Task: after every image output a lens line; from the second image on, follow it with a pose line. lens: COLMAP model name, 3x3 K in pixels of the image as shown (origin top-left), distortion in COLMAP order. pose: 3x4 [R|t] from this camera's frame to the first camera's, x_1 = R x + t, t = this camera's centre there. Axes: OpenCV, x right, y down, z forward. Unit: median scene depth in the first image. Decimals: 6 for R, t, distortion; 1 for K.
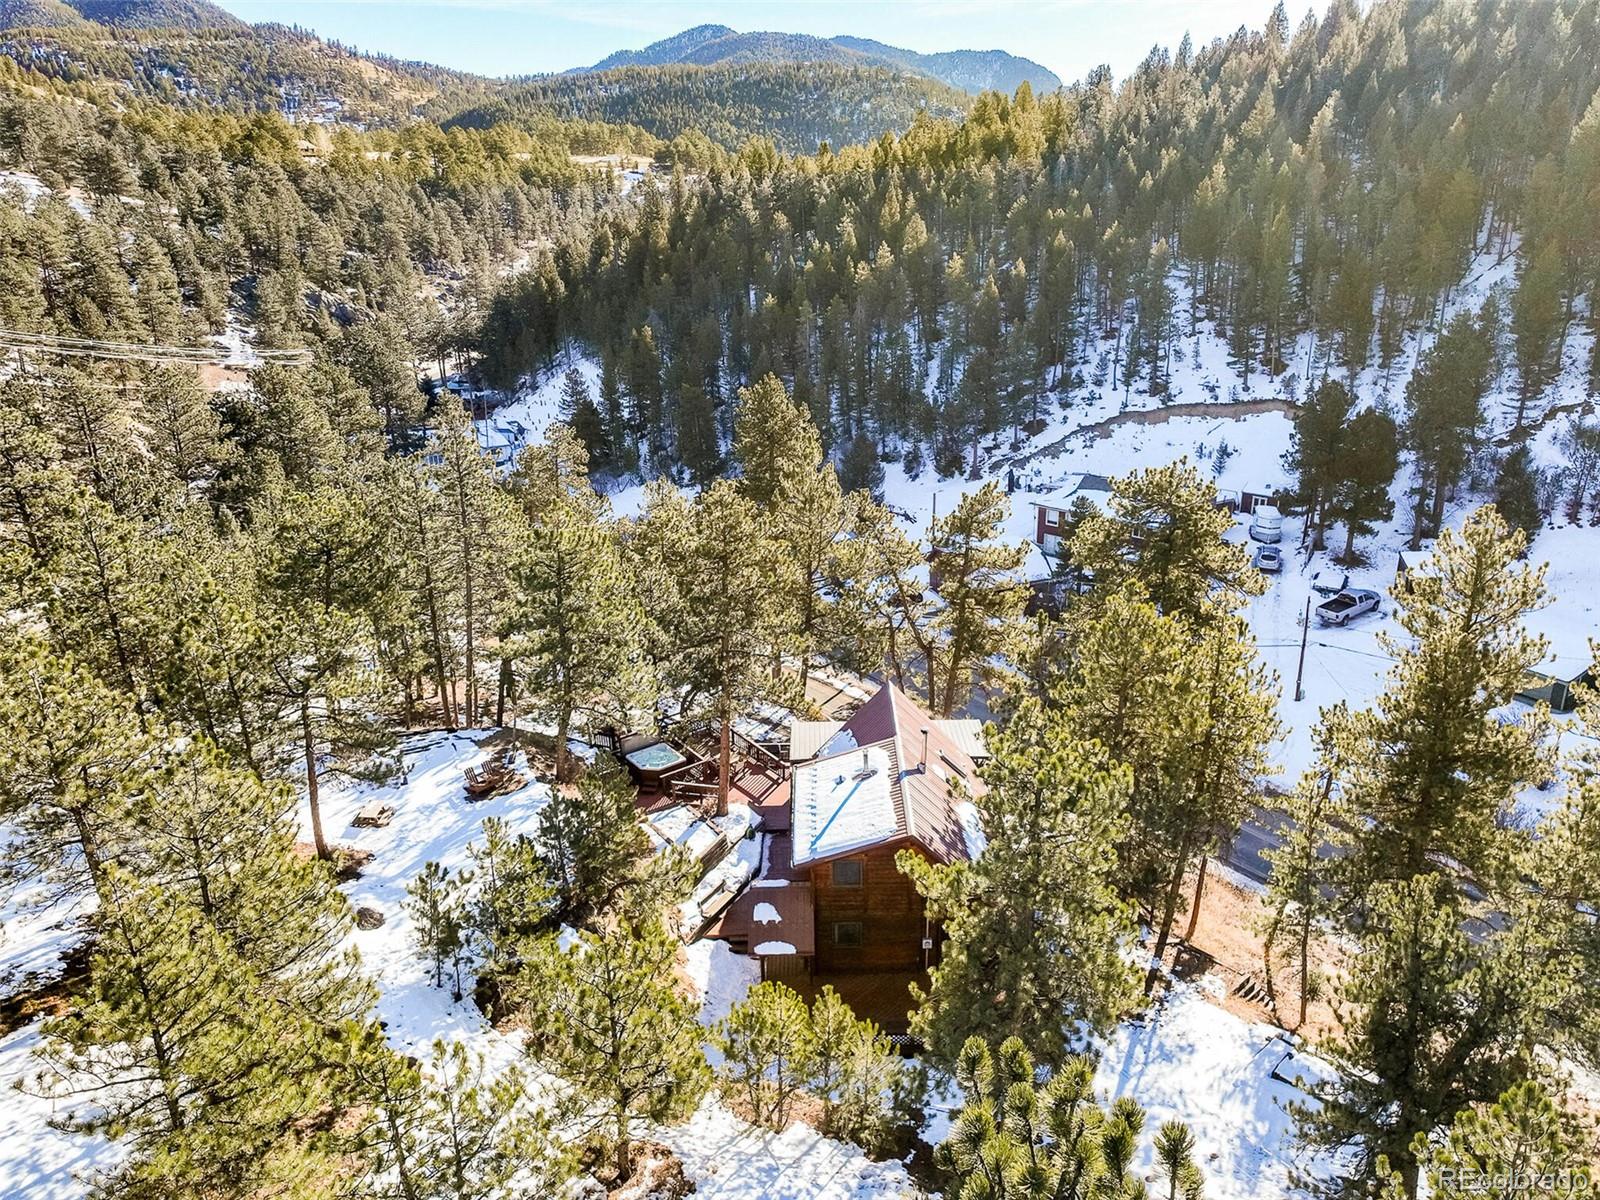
lens RADIAL K [[1172.8, 0, 822.5], [0, 1172.8, 599.9], [0, 0, 1]] dist [0.004834, 0.001719]
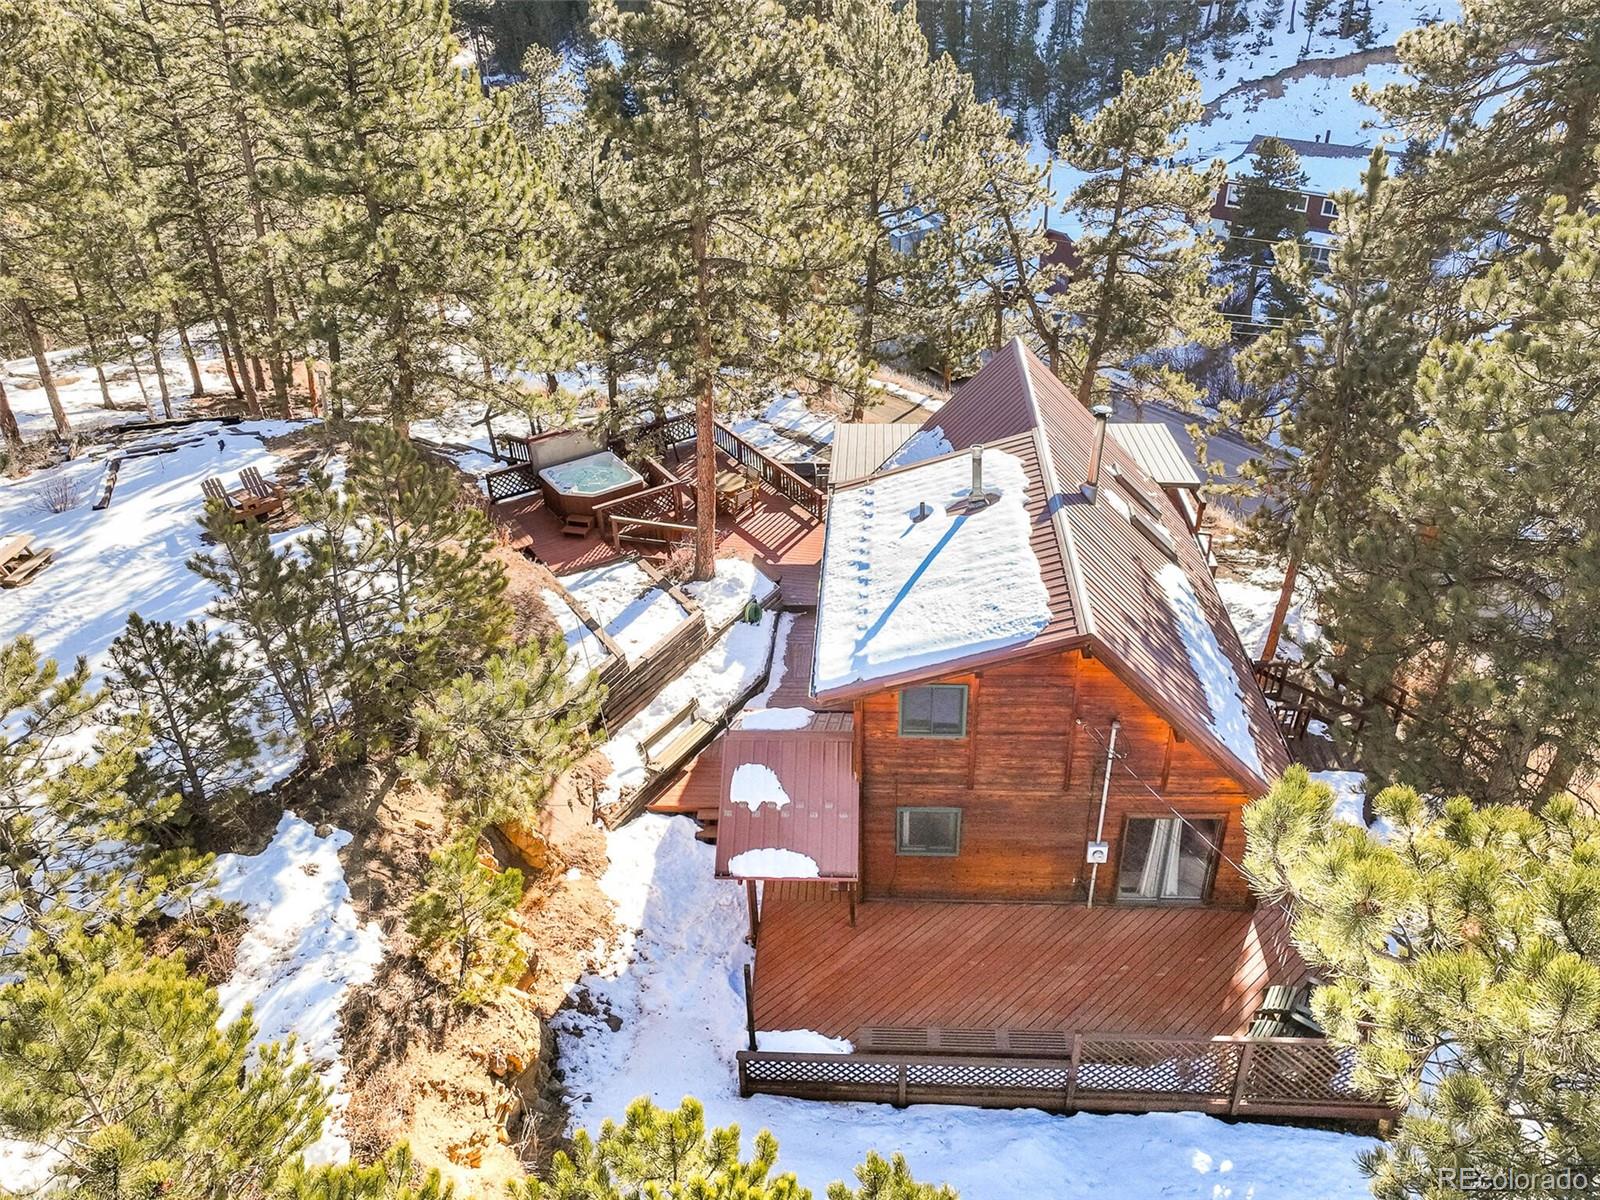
lens RADIAL K [[1172.8, 0, 822.5], [0, 1172.8, 599.9], [0, 0, 1]] dist [0.004834, 0.001719]
pose [[0.998095, 0.022392, -0.057492, 0.002693], [-0.010595, 0.980181, 0.197818, 0.084966], [0.060782, -0.196832, 0.978551, 0.469453]]
